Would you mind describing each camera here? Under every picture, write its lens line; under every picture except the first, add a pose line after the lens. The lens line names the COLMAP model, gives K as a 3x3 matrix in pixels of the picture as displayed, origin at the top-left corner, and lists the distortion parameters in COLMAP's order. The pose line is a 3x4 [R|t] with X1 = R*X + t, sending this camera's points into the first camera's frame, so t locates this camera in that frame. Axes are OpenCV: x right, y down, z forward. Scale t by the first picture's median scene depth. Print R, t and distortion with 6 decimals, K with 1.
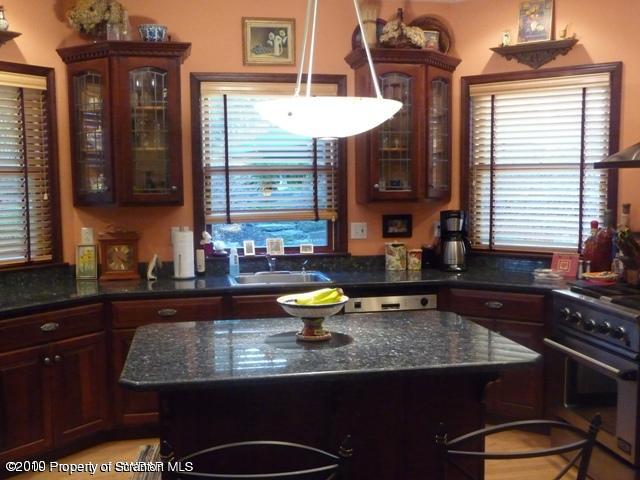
lens RADIAL K [[696.7, 0, 320.0], [0, 696.7, 240.0], [0, 0, 1]] dist [-0.014147, -0.015329]
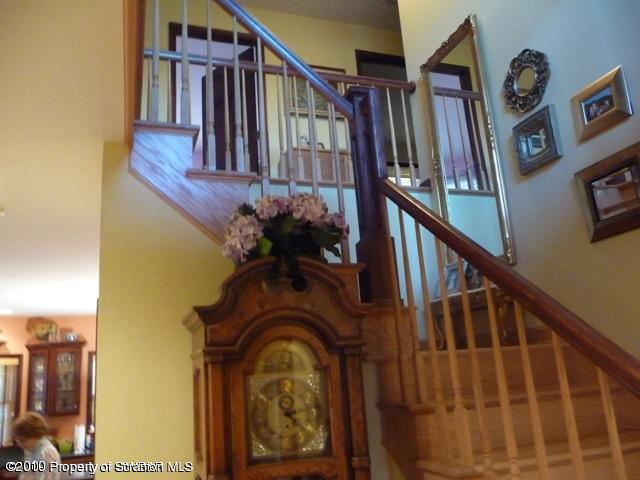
lens RADIAL K [[511.6, 0, 320.0], [0, 511.6, 240.0], [0, 0, 1]] dist [-0.014692, -0.007024]
pose [[0.987794, -0.020181, 0.154452, 0.307028], [0.068026, 0.947906, -0.311203, -0.019165], [-0.140125, 0.317912, 0.937708, -0.762672]]
